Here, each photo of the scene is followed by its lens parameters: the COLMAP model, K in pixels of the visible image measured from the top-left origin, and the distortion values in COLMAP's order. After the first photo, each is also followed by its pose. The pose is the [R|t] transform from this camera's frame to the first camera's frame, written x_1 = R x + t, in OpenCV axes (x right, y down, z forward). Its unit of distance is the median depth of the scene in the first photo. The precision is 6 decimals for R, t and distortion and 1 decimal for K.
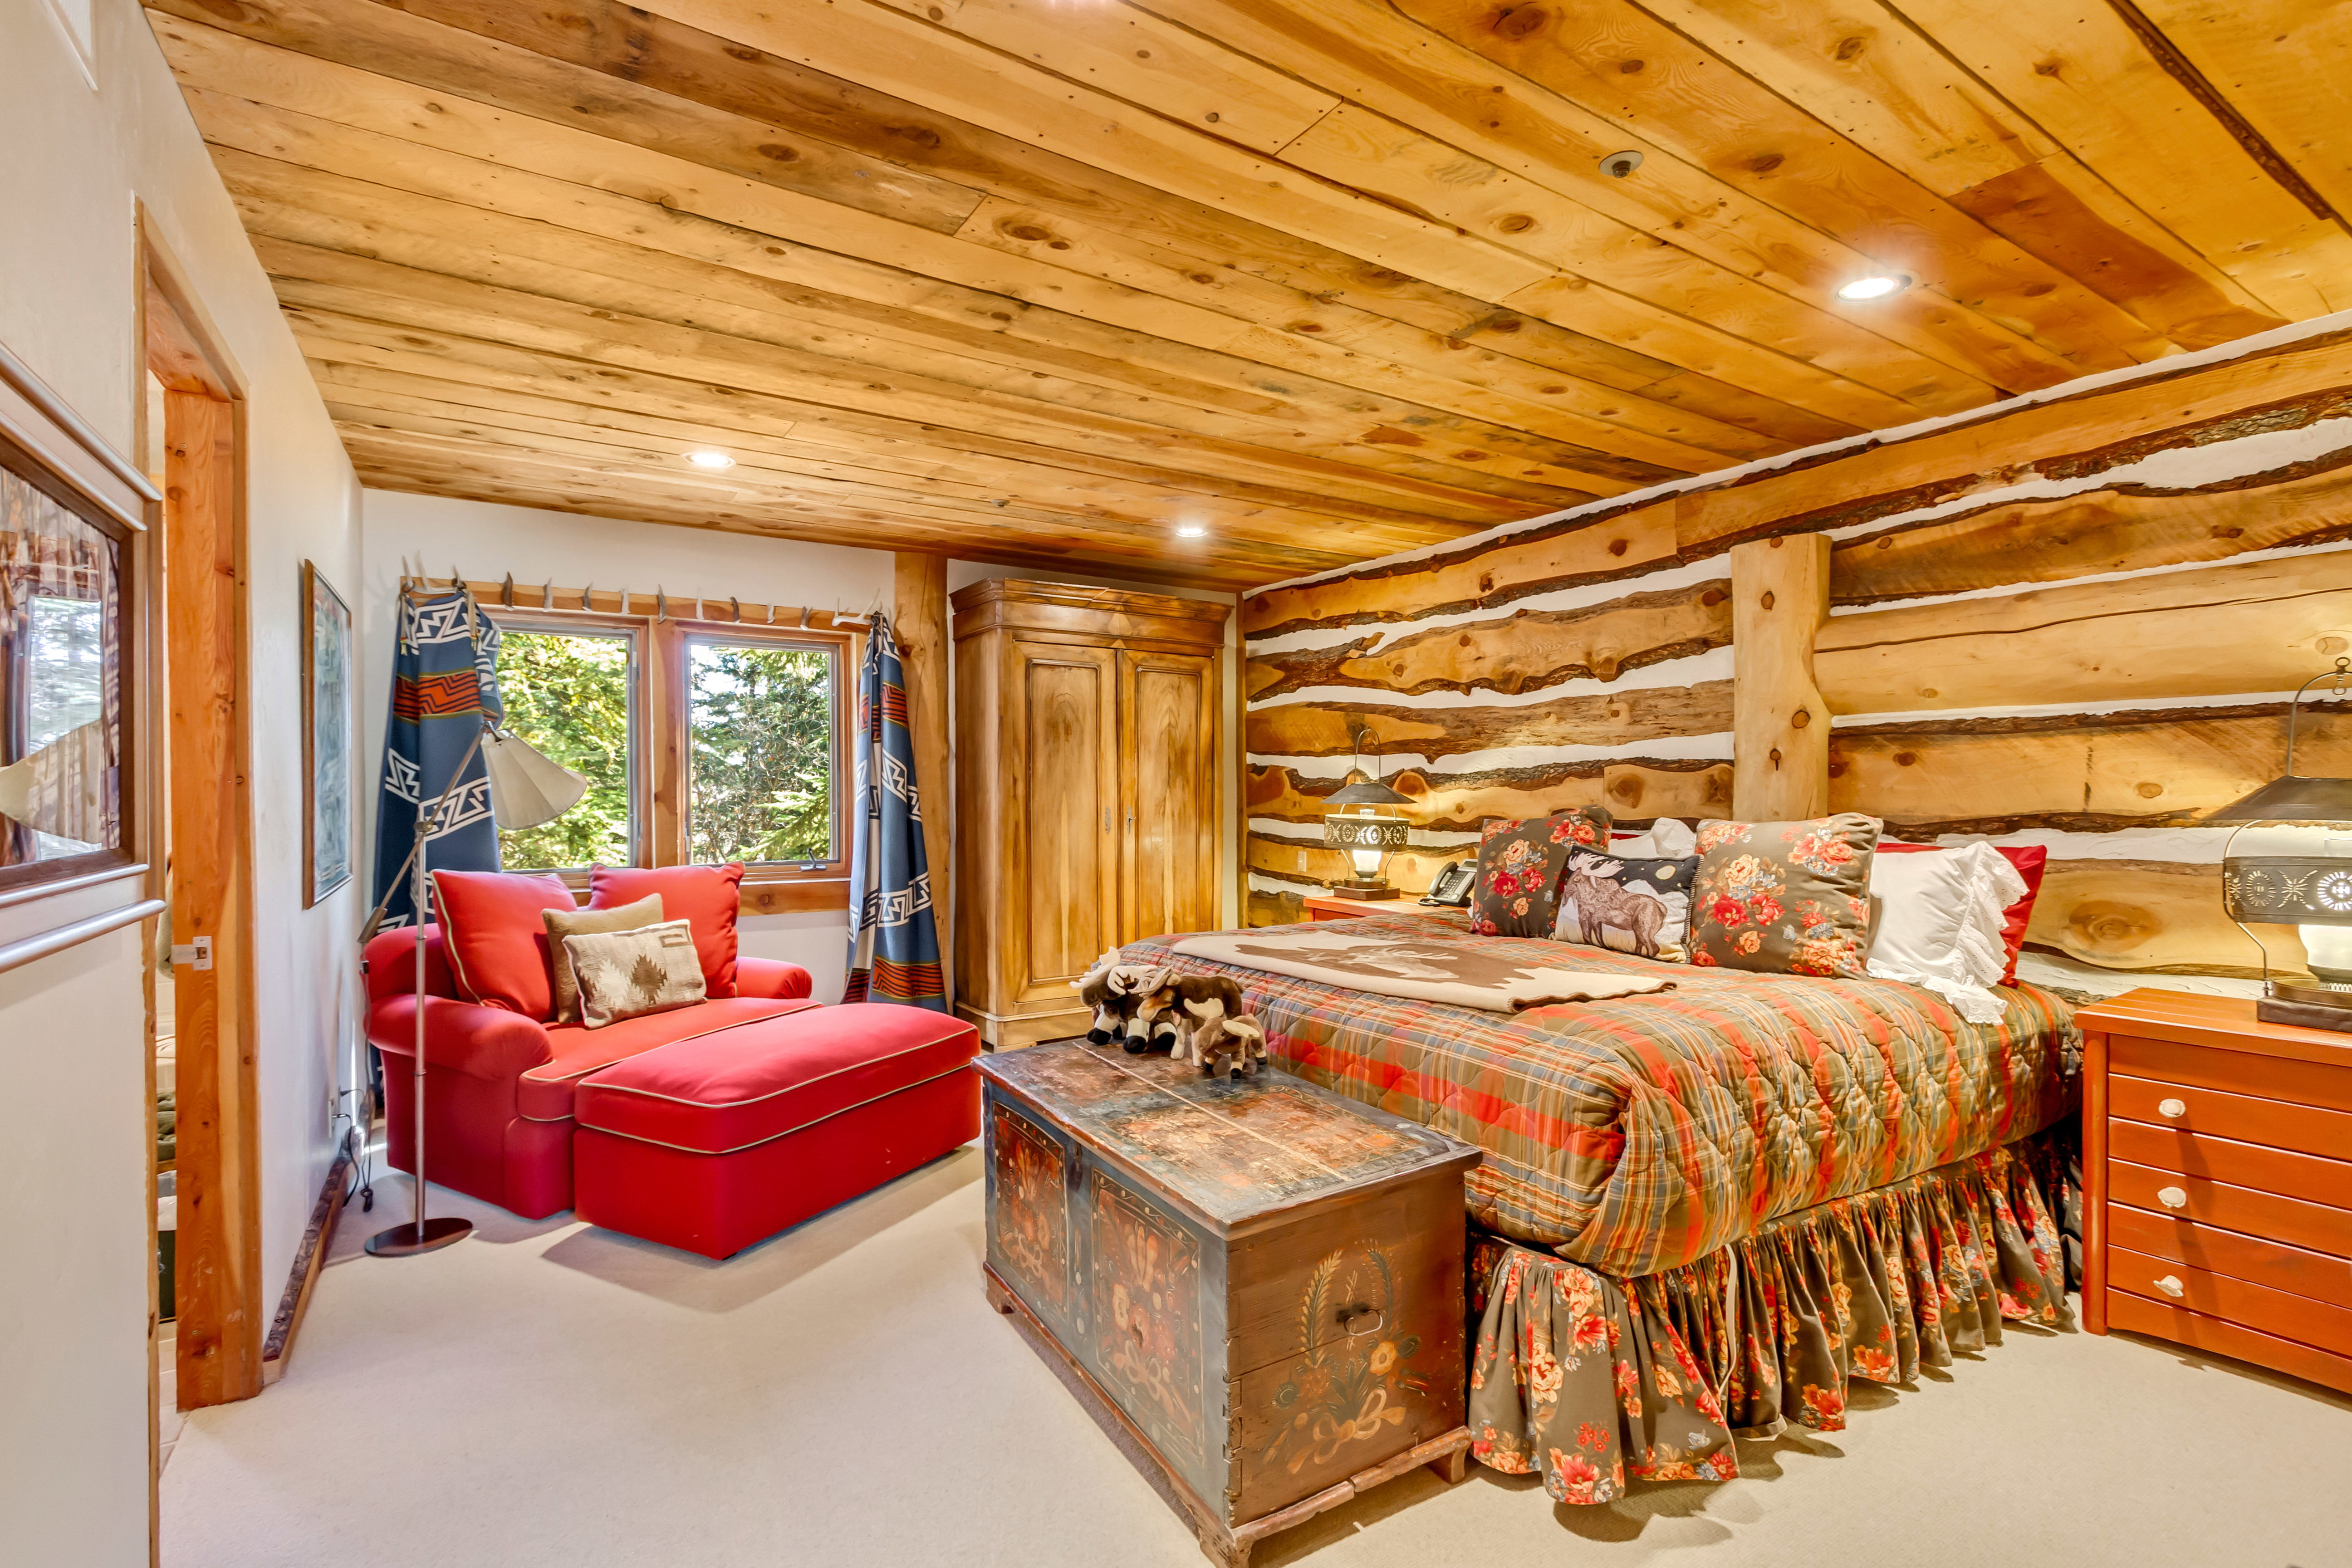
lens RADIAL K [[1083.9, 0, 1173.7], [0, 1083.9, 786.4], [0, 0, 1]] dist [0.008604, -0.001379]
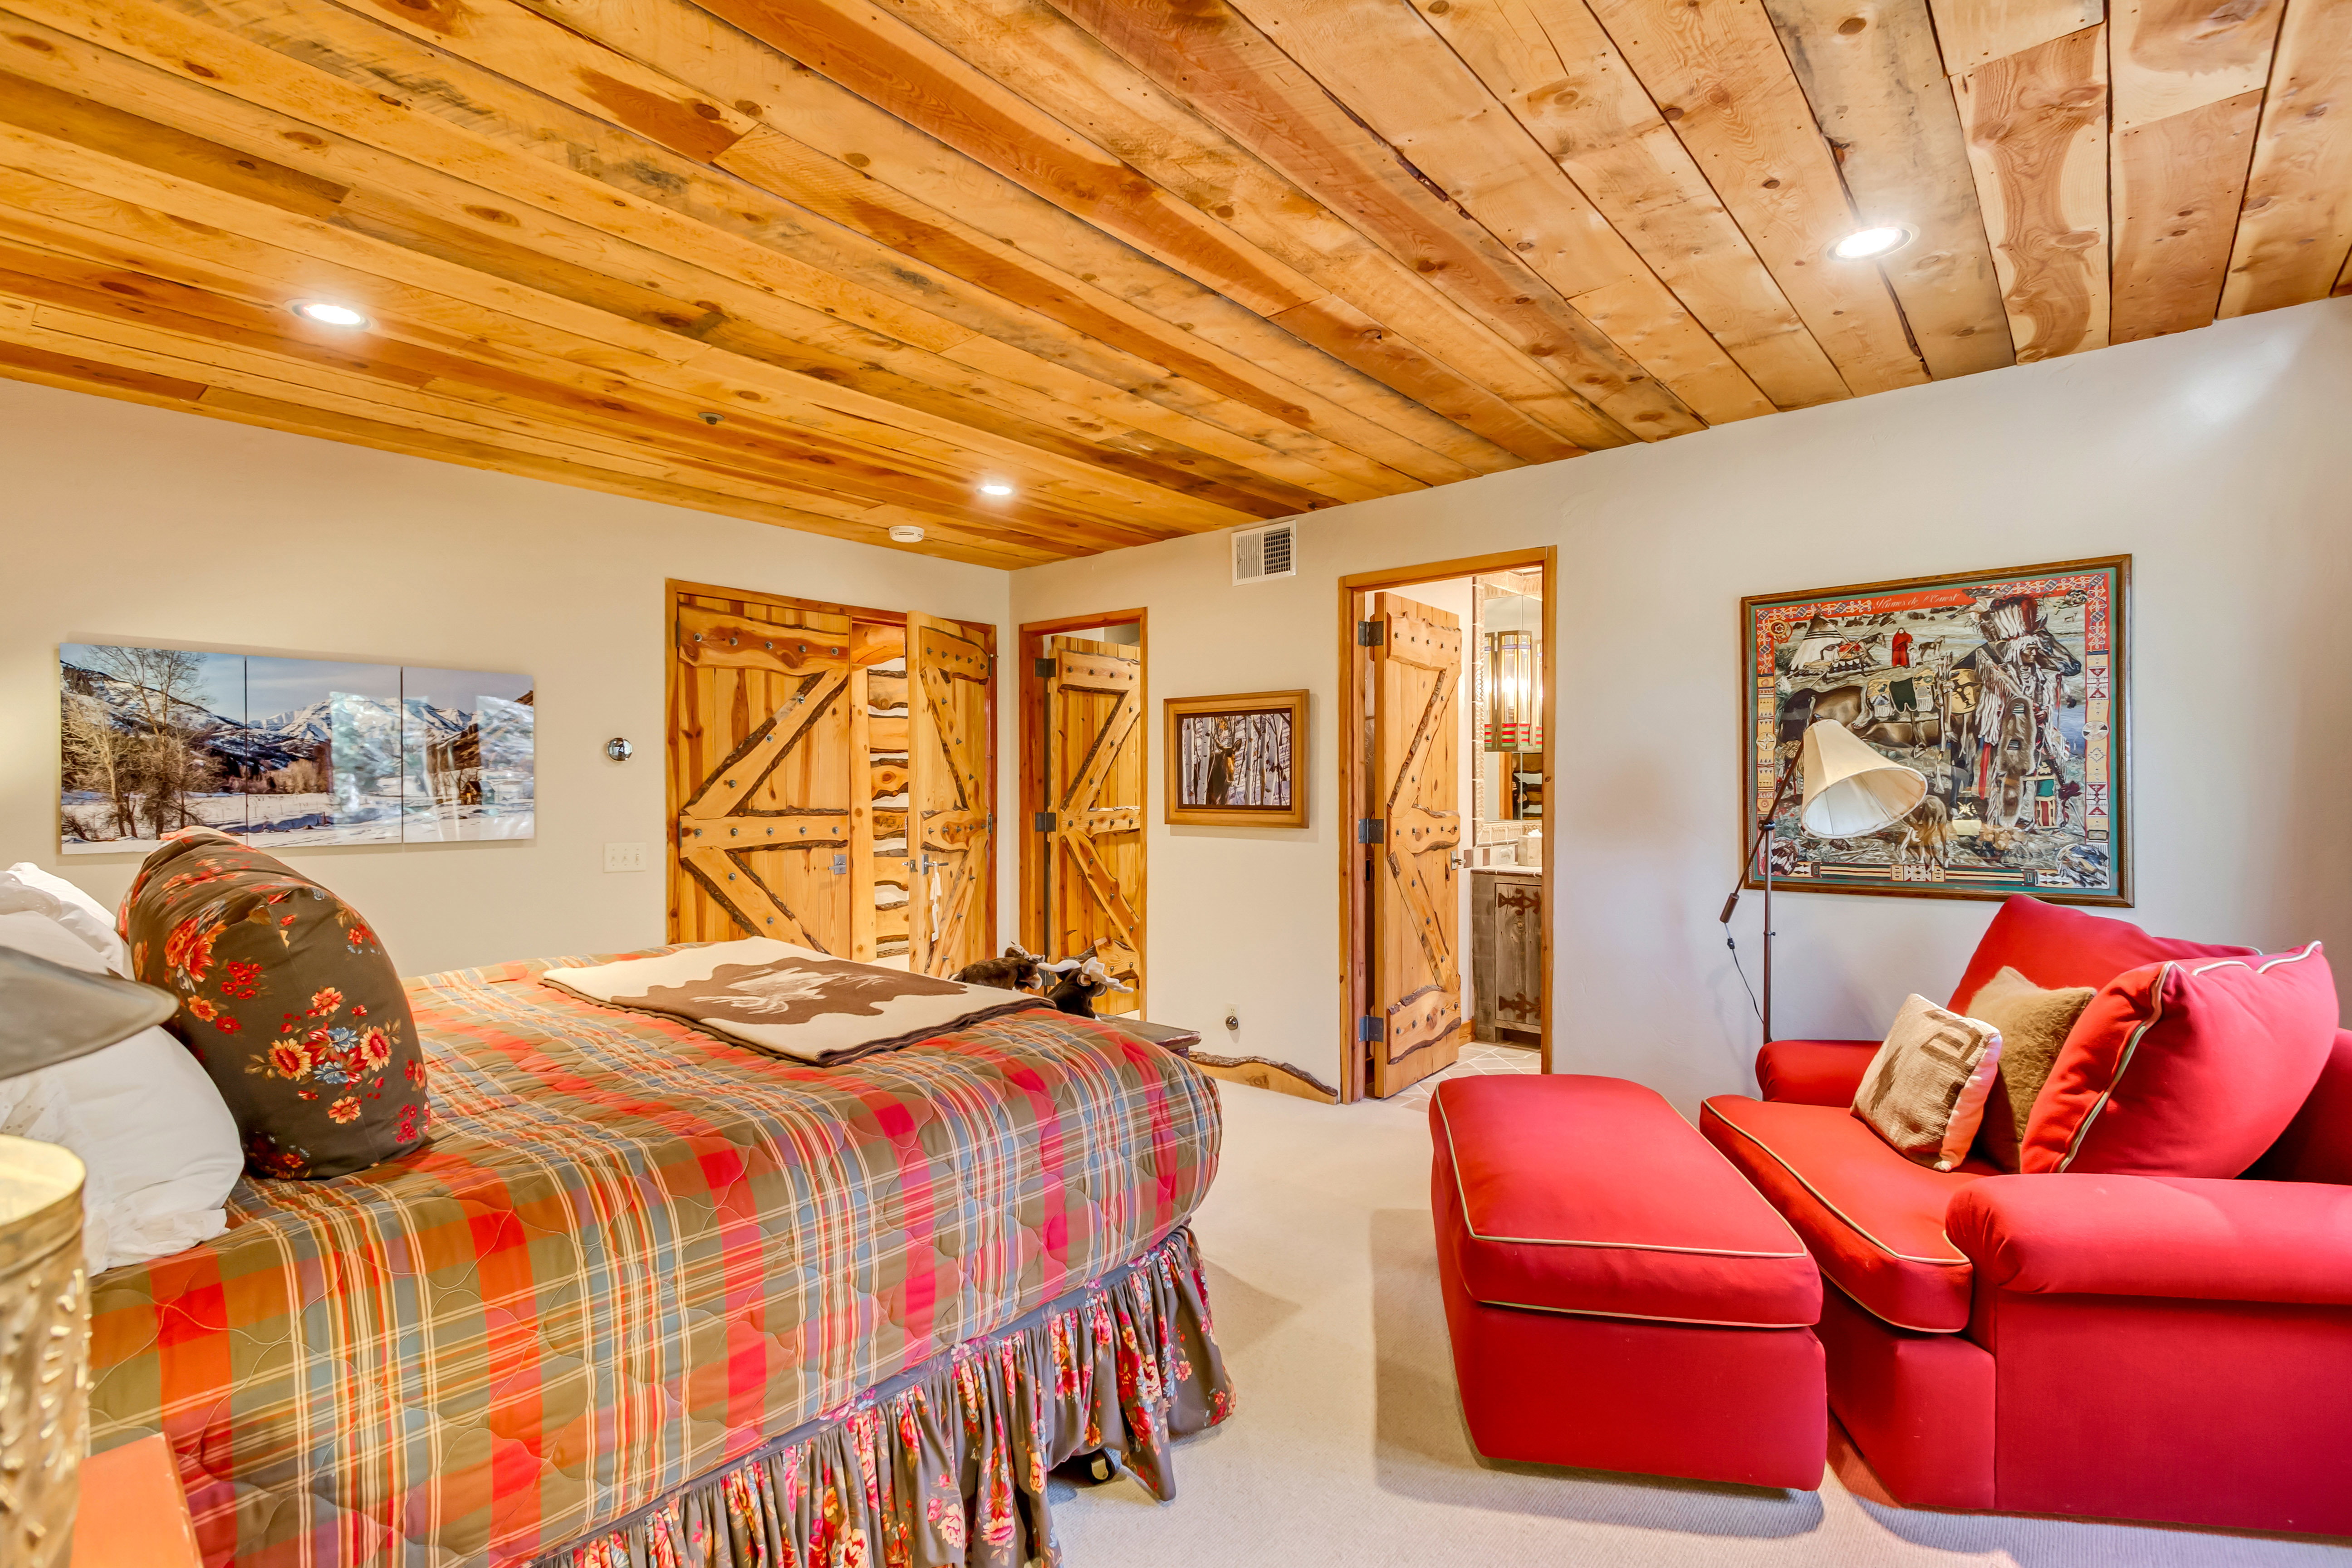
lens RADIAL K [[1083.9, 0, 1173.7], [0, 1083.9, 786.4], [0, 0, 1]] dist [0.008604, -0.001379]
pose [[-0.956222, 0.005550, -0.292590, 0.177432], [0.004746, 0.999983, 0.003457, -0.008898], [0.292604, 0.001917, -0.956232, 2.235309]]
